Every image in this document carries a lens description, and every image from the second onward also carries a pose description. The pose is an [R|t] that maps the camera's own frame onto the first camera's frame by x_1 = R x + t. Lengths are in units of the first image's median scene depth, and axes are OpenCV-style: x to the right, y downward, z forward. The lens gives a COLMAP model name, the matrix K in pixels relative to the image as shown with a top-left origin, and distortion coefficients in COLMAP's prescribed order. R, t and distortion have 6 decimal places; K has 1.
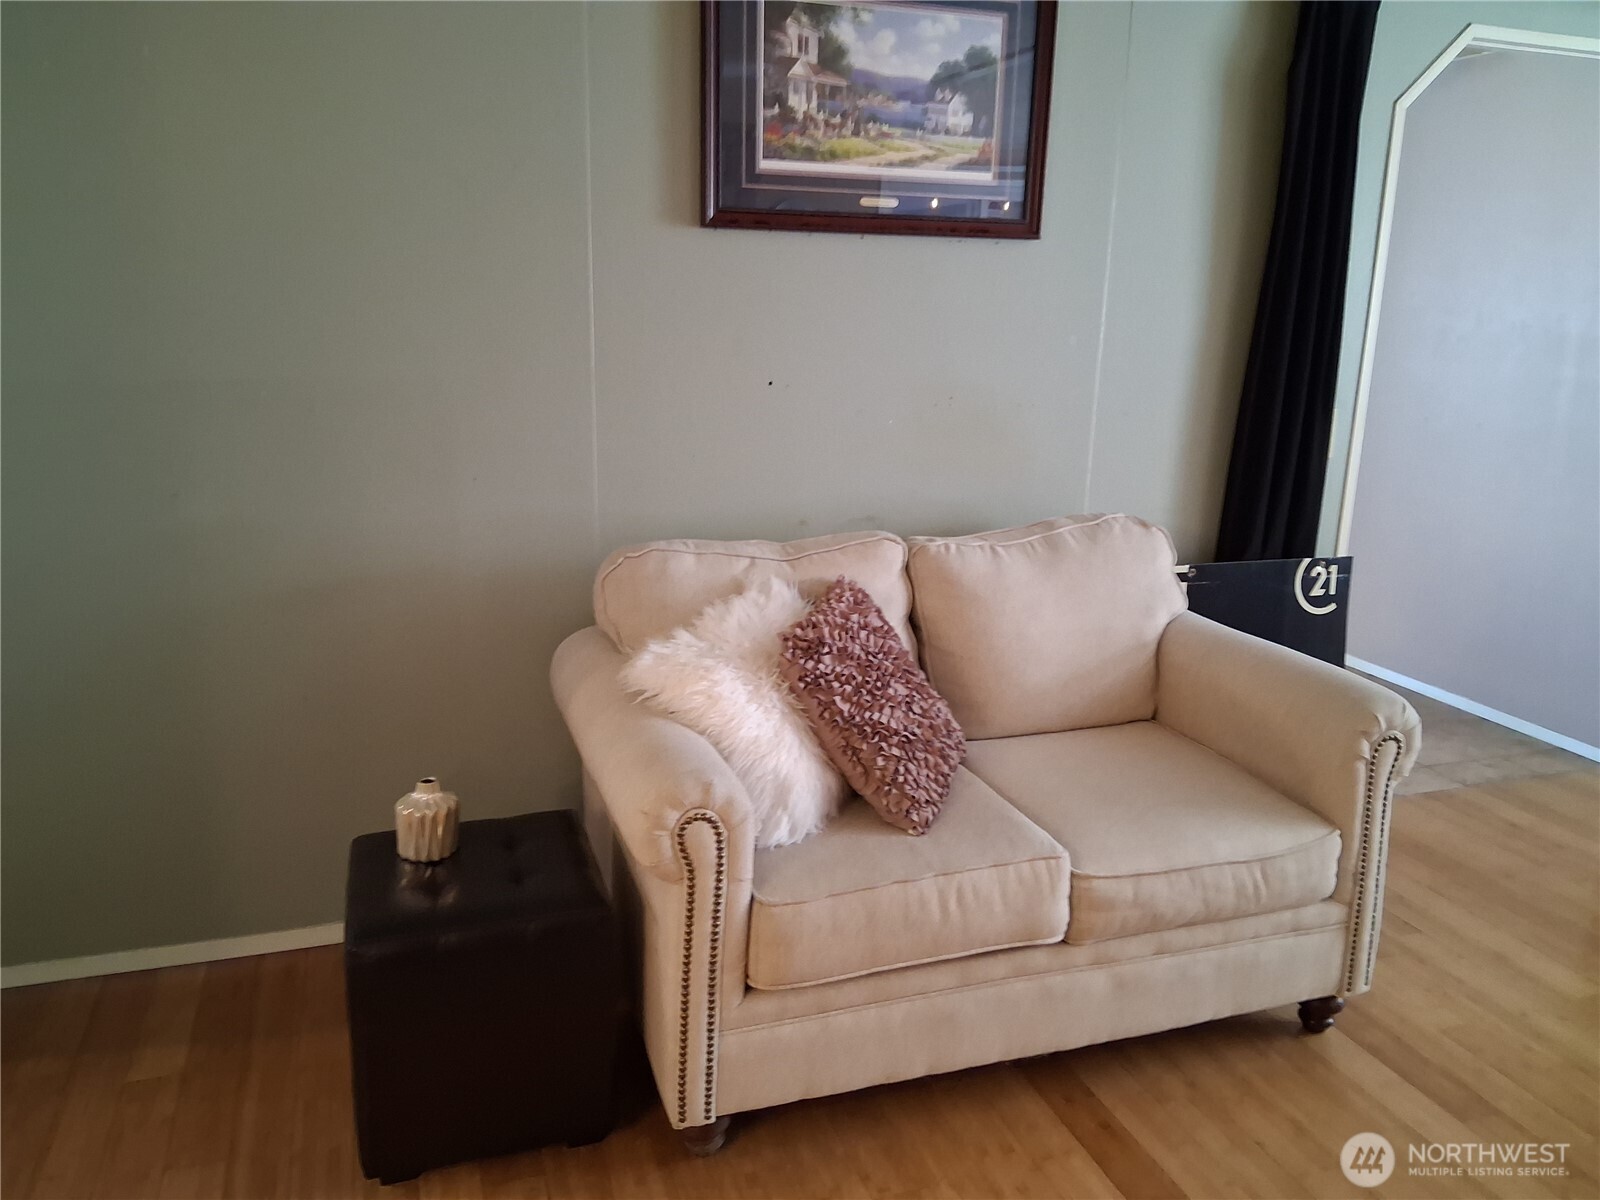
lens RADIAL K [[1208.5, 0, 792.2], [0, 1208.5, 583.0], [0, 0, 1]] dist [0.094322, -0.150234]
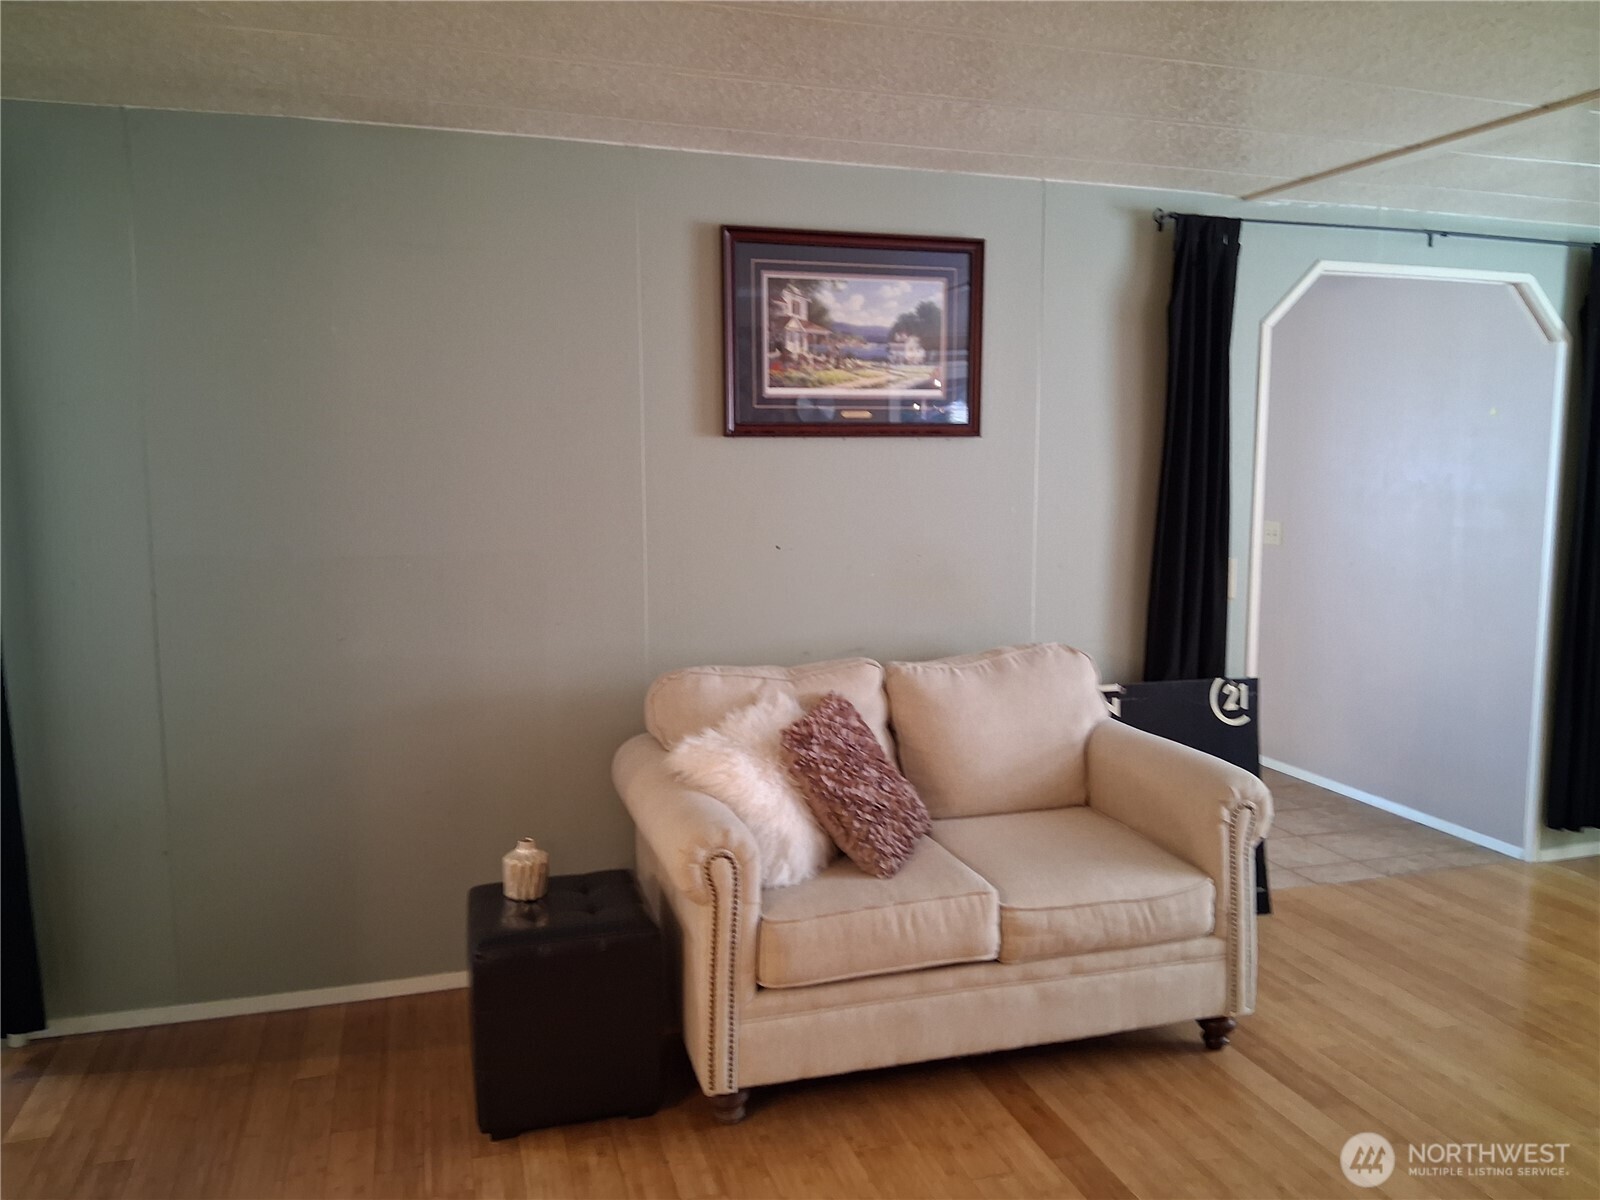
lens RADIAL K [[1208.5, 0, 791.1], [0, 1208.5, 609.7], [0, 0, 1]] dist [0.094322, -0.150234]
pose [[0.999140, -0.017798, -0.037457, 0.050373], [0.013849, 0.994569, -0.103159, 0.043952], [0.039089, 0.102551, 0.993959, -0.345528]]
